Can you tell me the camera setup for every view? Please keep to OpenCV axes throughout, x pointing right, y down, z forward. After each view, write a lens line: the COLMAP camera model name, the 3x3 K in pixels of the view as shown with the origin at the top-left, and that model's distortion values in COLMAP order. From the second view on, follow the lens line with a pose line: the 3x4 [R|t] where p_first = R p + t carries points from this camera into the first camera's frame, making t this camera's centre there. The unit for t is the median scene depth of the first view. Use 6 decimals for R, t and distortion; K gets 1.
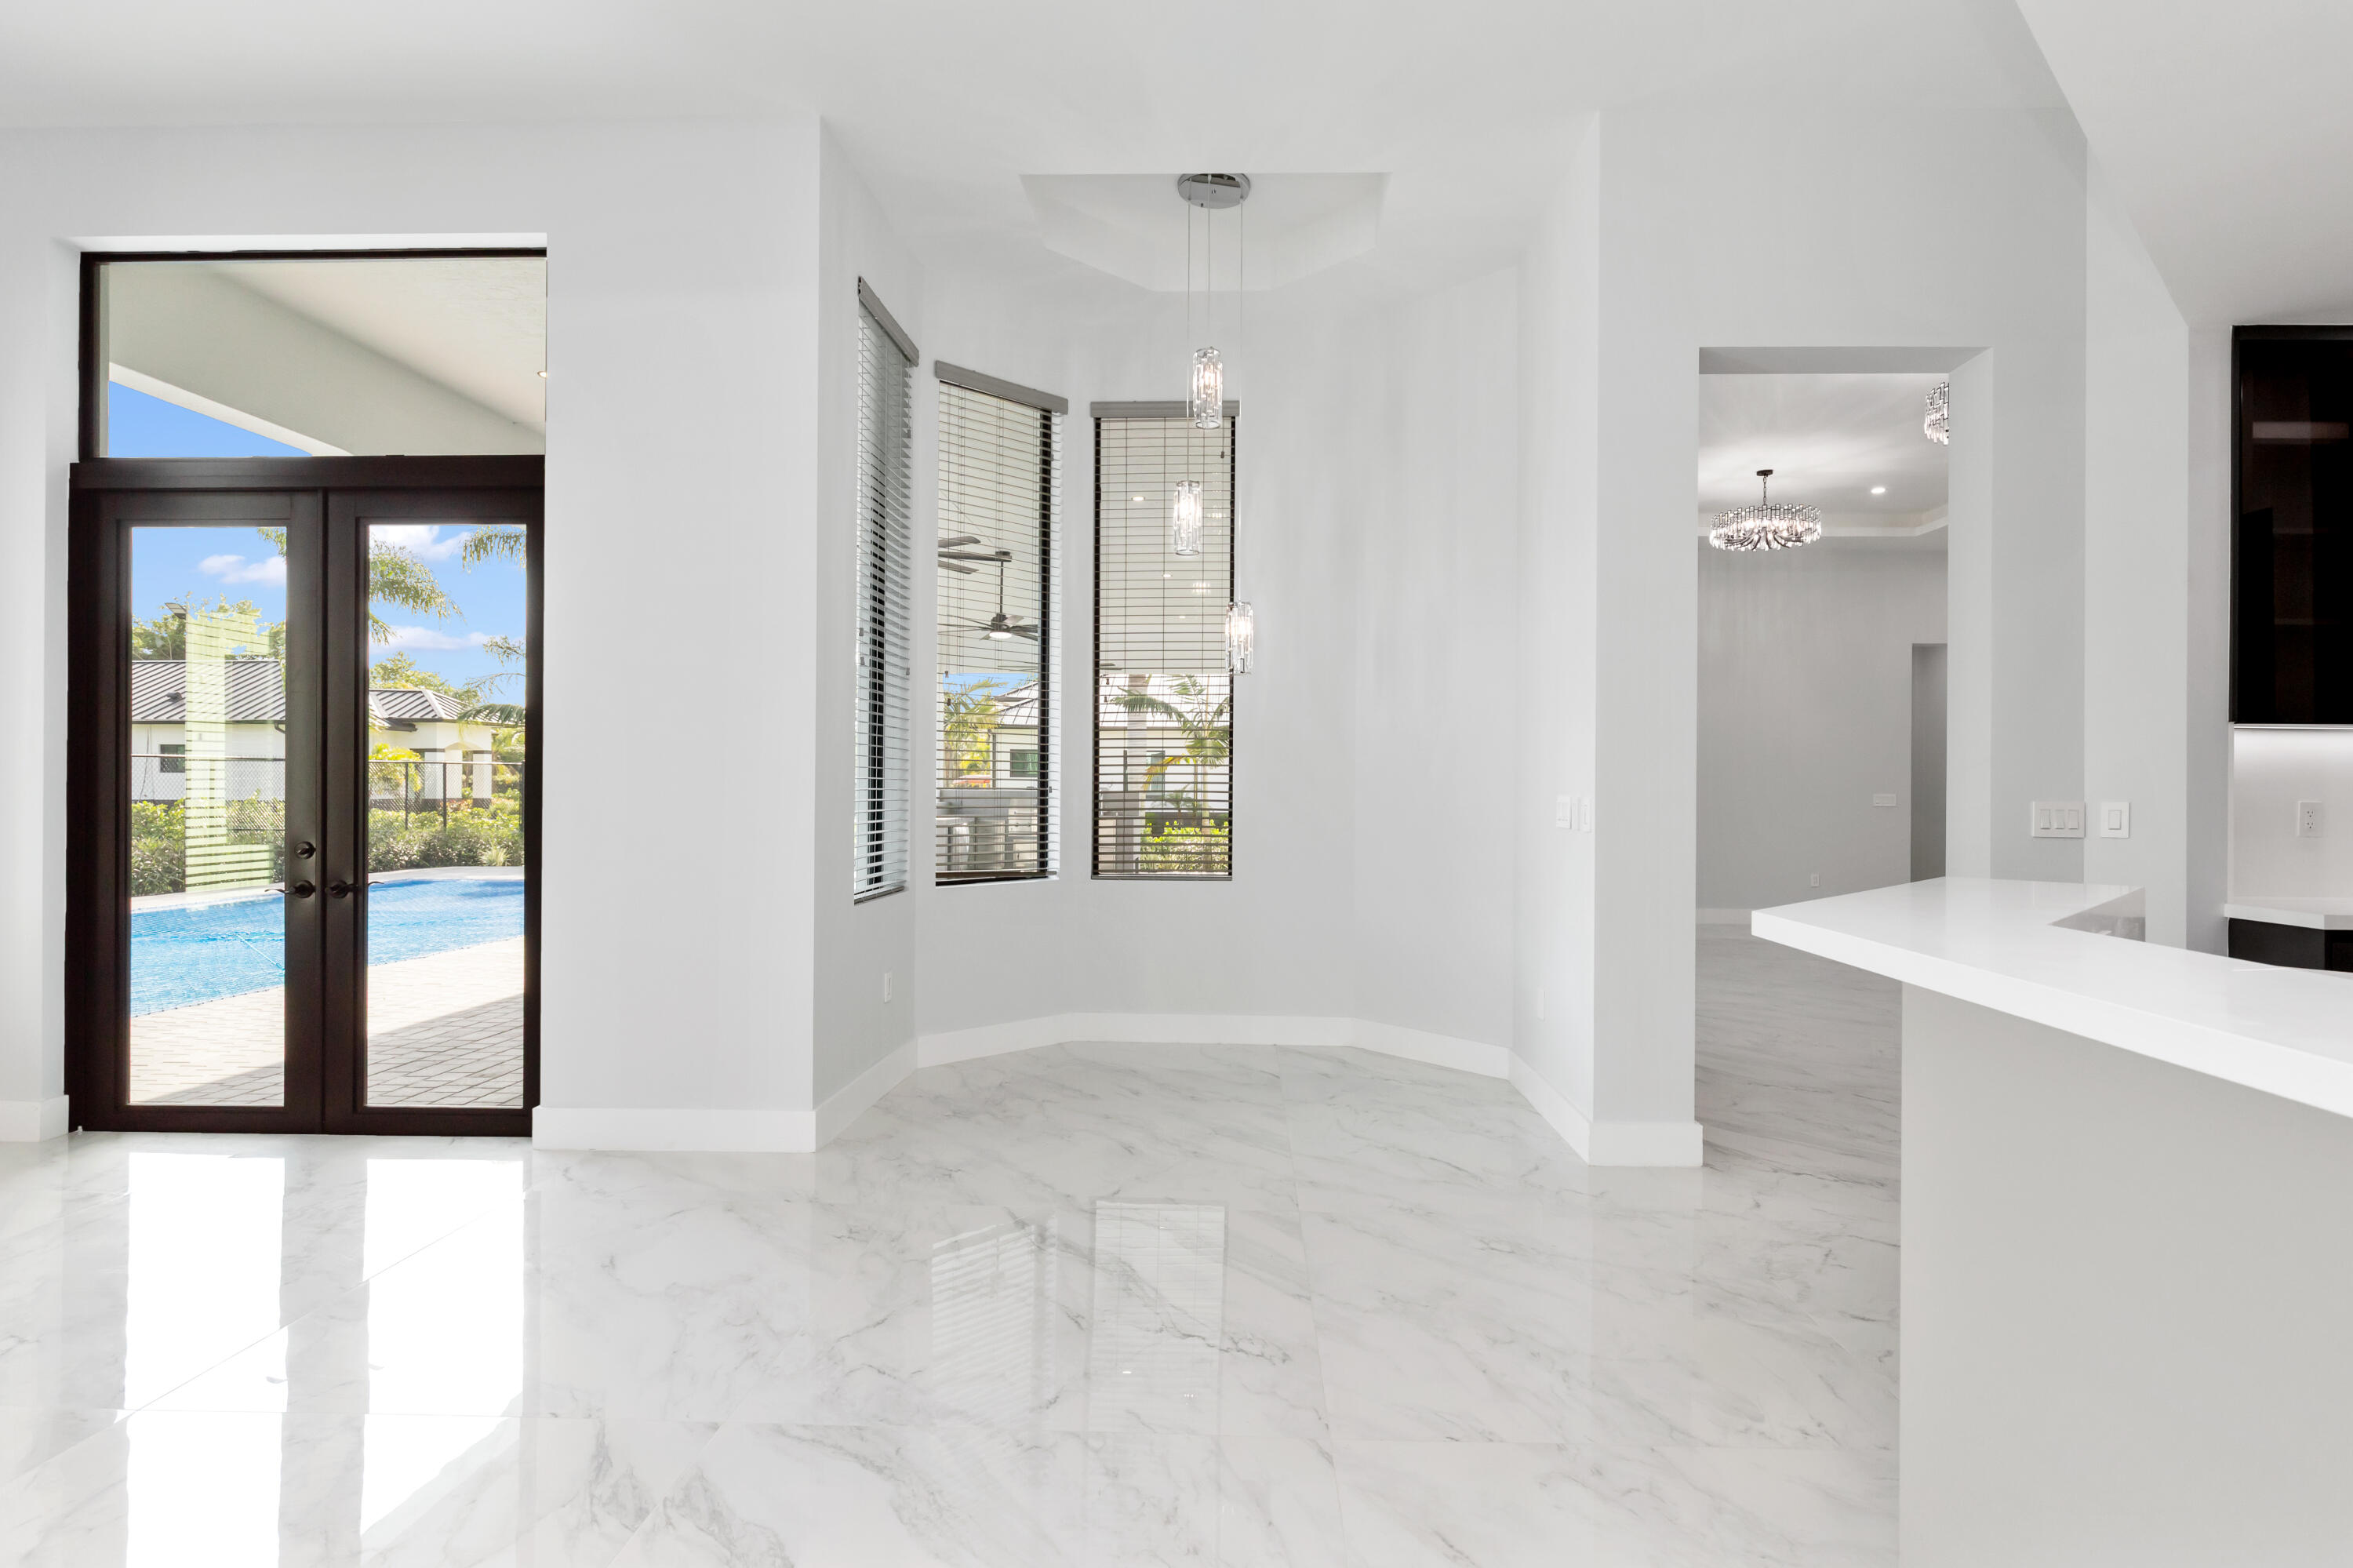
lens RADIAL K [[1139.7, 0, 1193.4], [0, 1139.7, 799.6], [0, 0, 1]] dist [-0.004175, 0.000452]
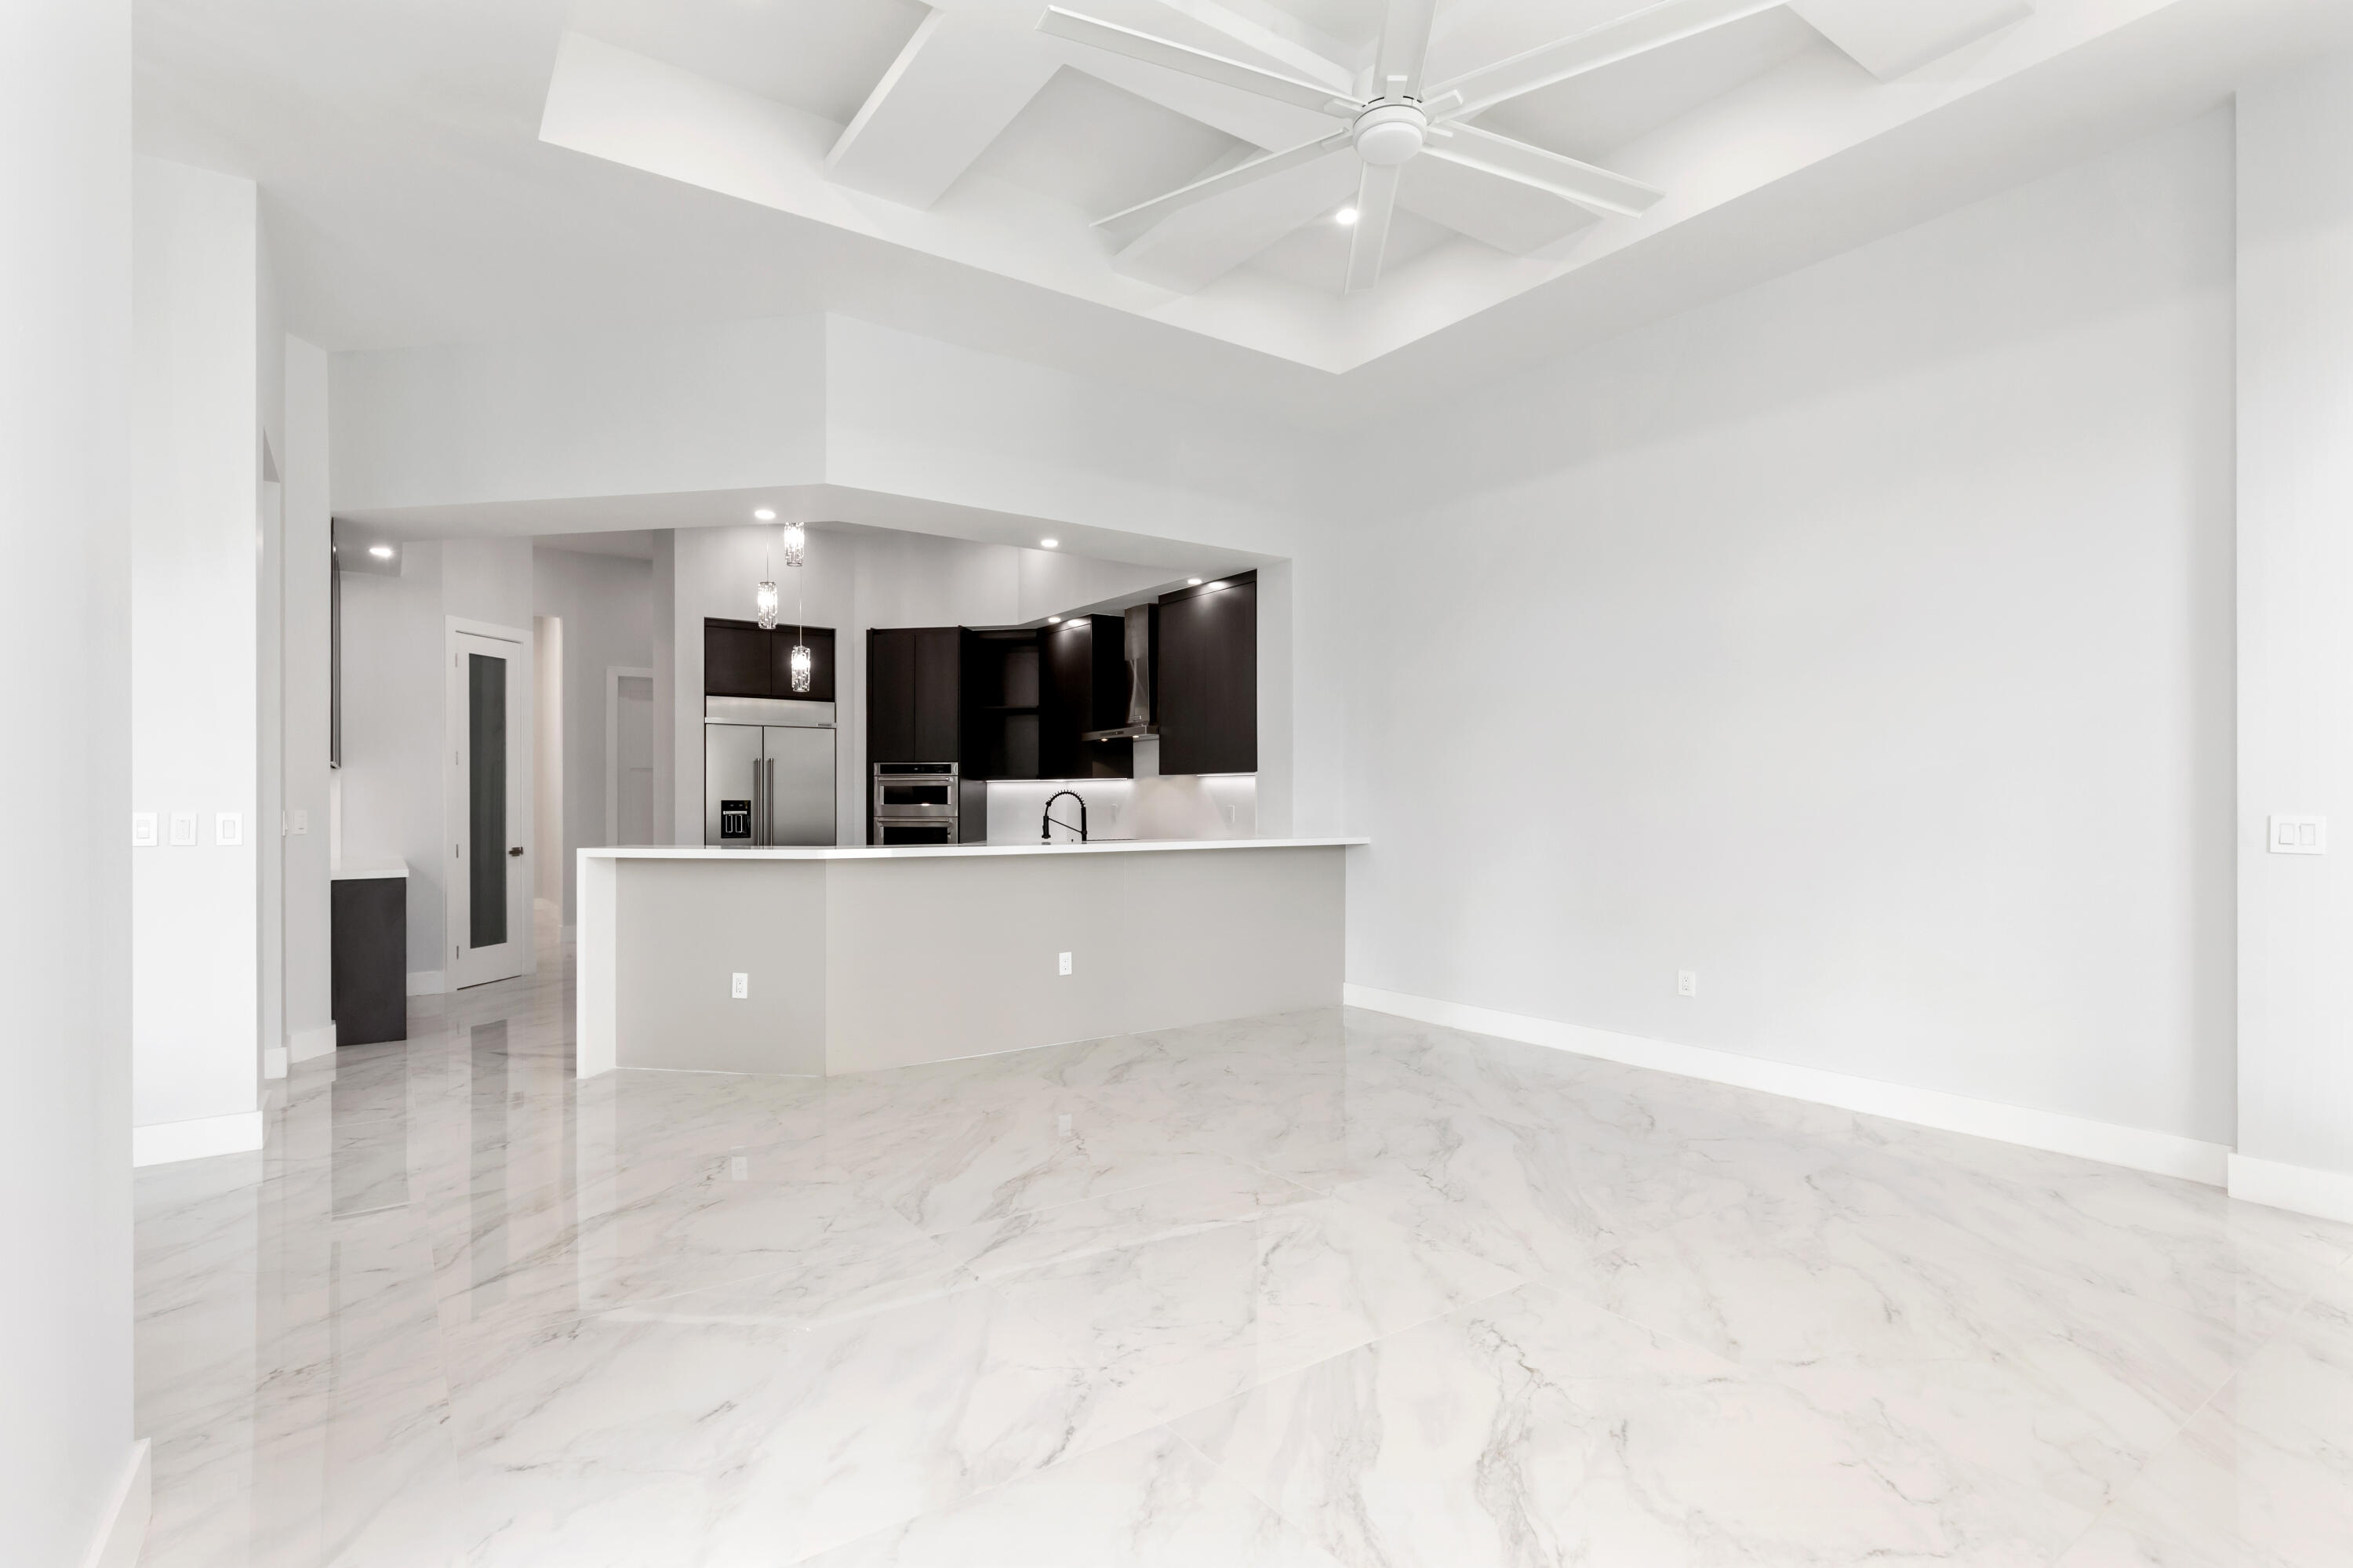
lens RADIAL K [[1139.7, 0, 1181.6], [0, 1139.7, 788.7], [0, 0, 1]] dist [-0.004175, 0.000452]
pose [[-0.609660, 0.002363, 0.792659, -0.995456], [0.008975, 0.999952, 0.003922, -0.020142], [-0.792612, 0.009505, -0.609652, 0.910710]]
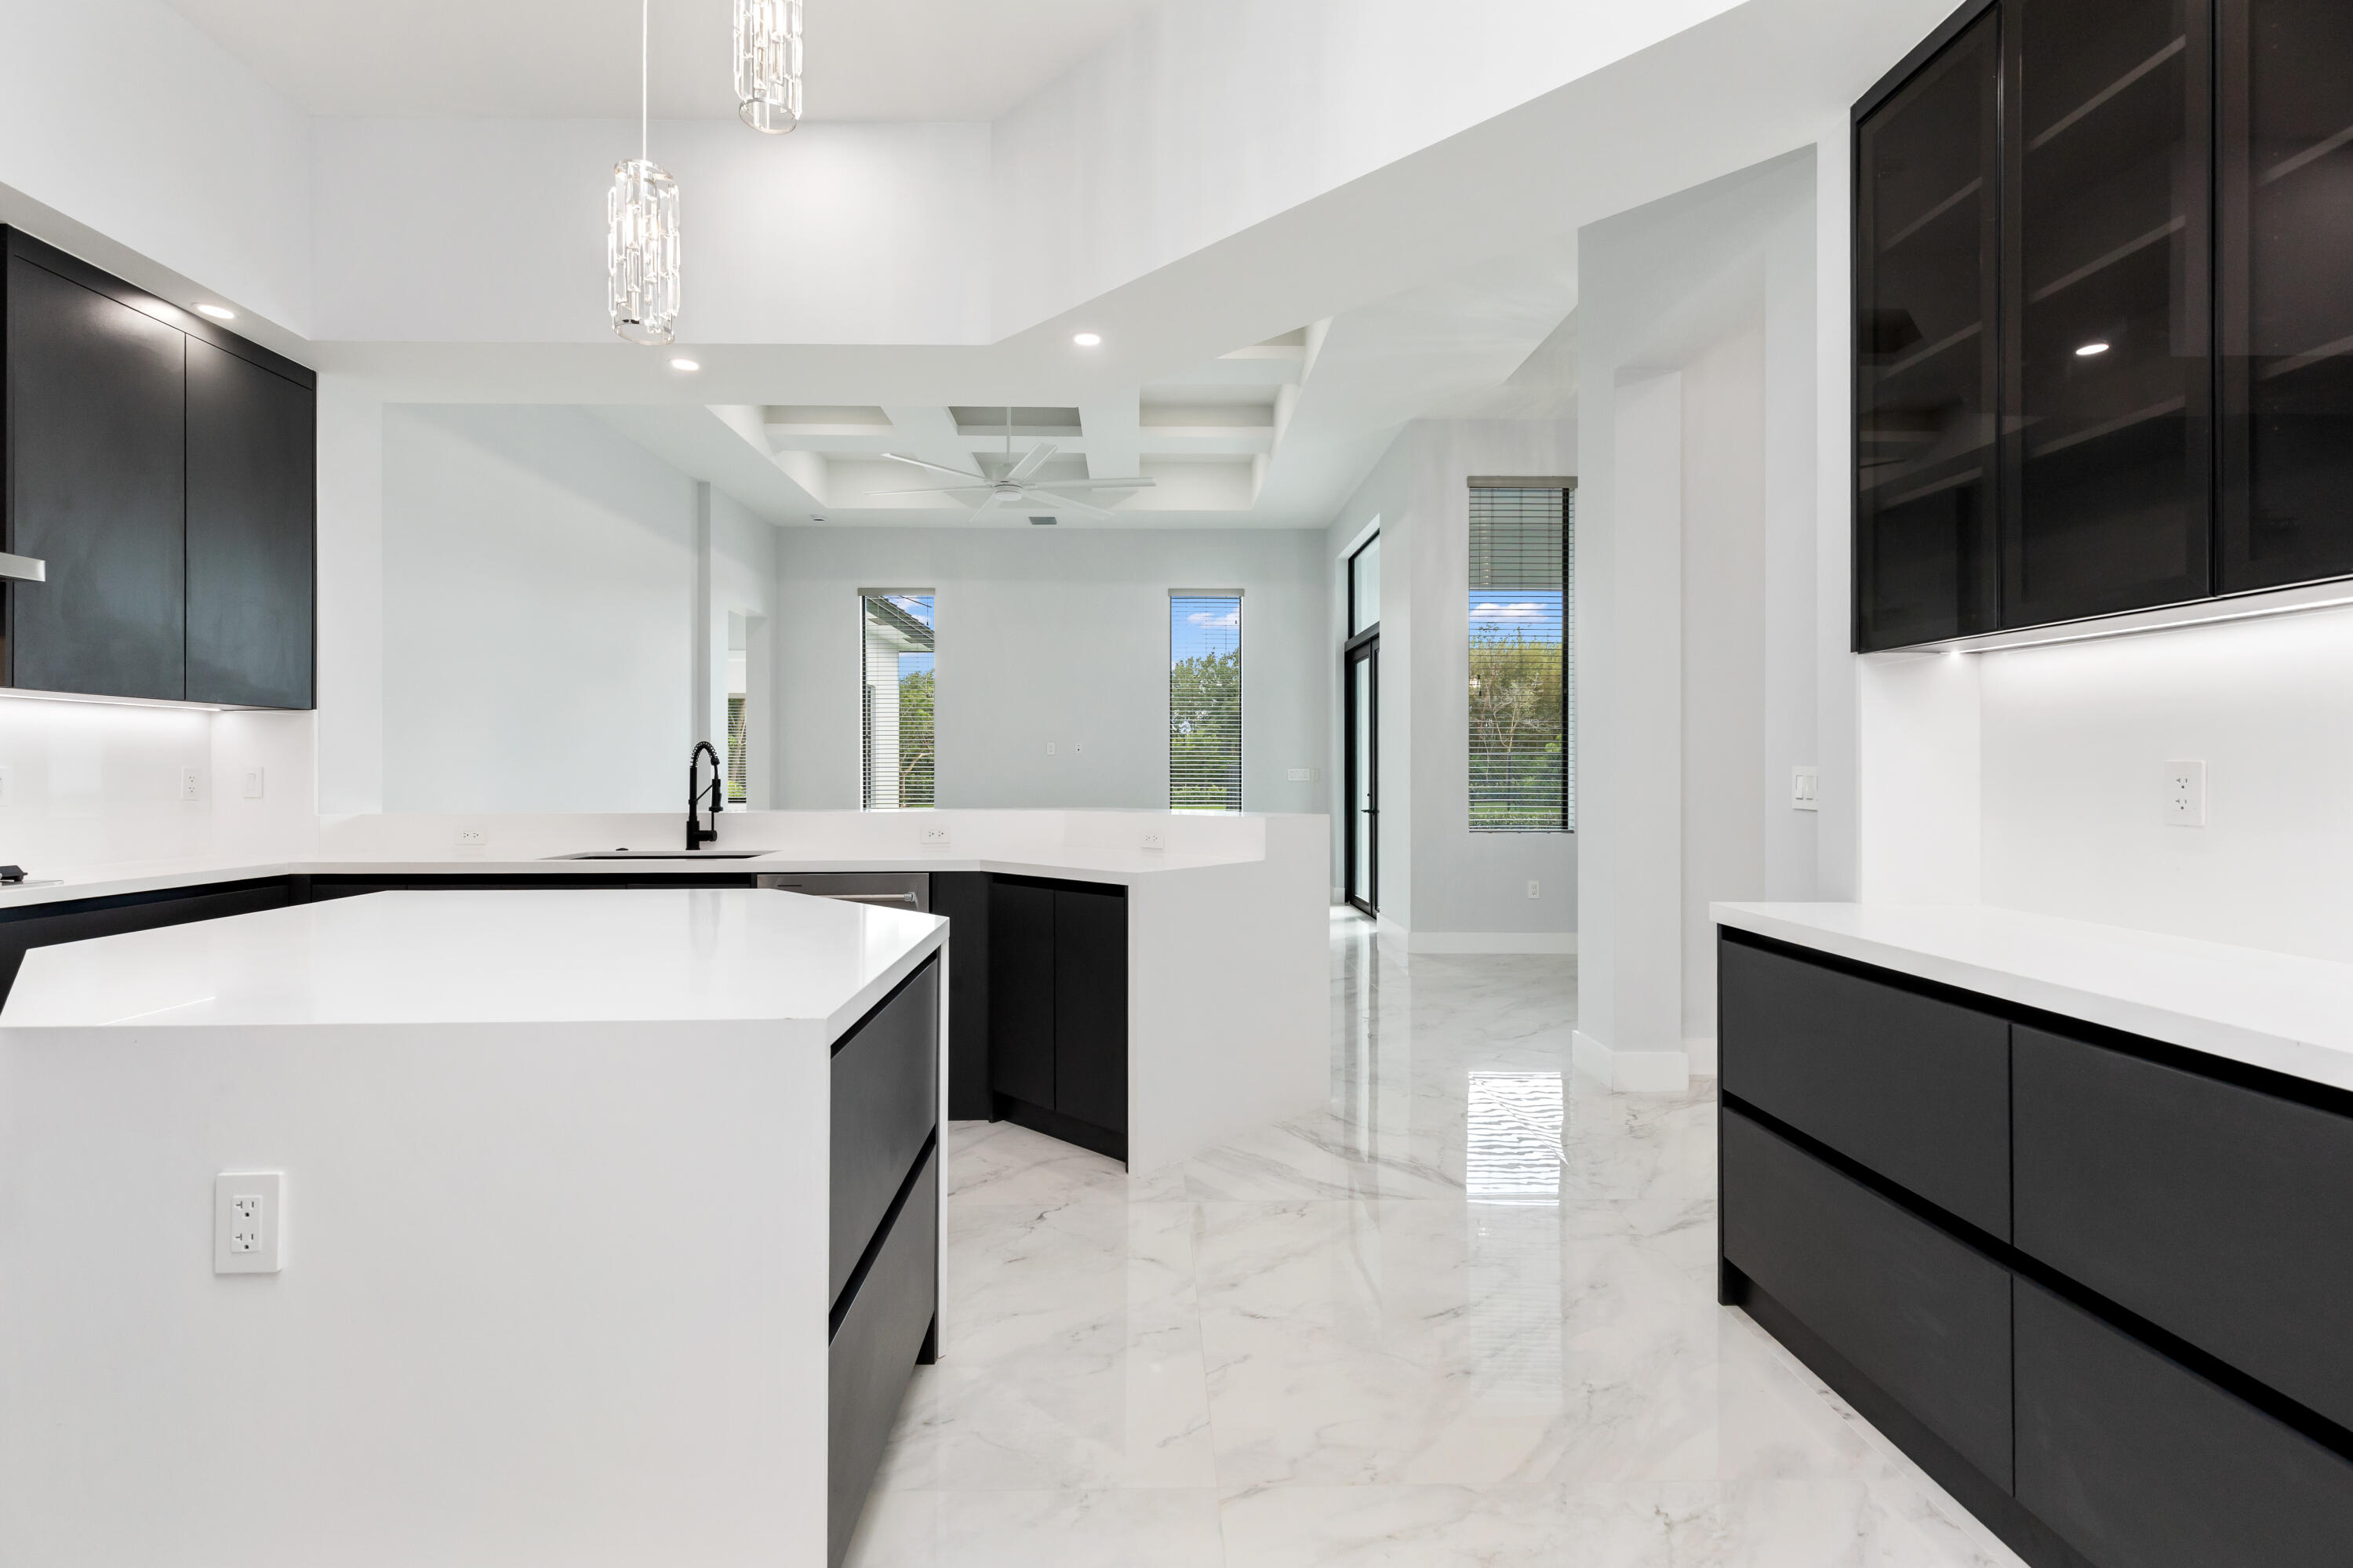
lens RADIAL K [[1066.8, 0, 1169.1], [0, 1066.8, 759.7], [0, 0, 1]] dist [0.006882, -0.000985]
pose [[0.059184, -0.016688, -0.998108, 1.376264], [-0.007842, 0.999822, -0.017182, 0.018401], [0.998216, 0.008844, 0.059043, 0.466884]]
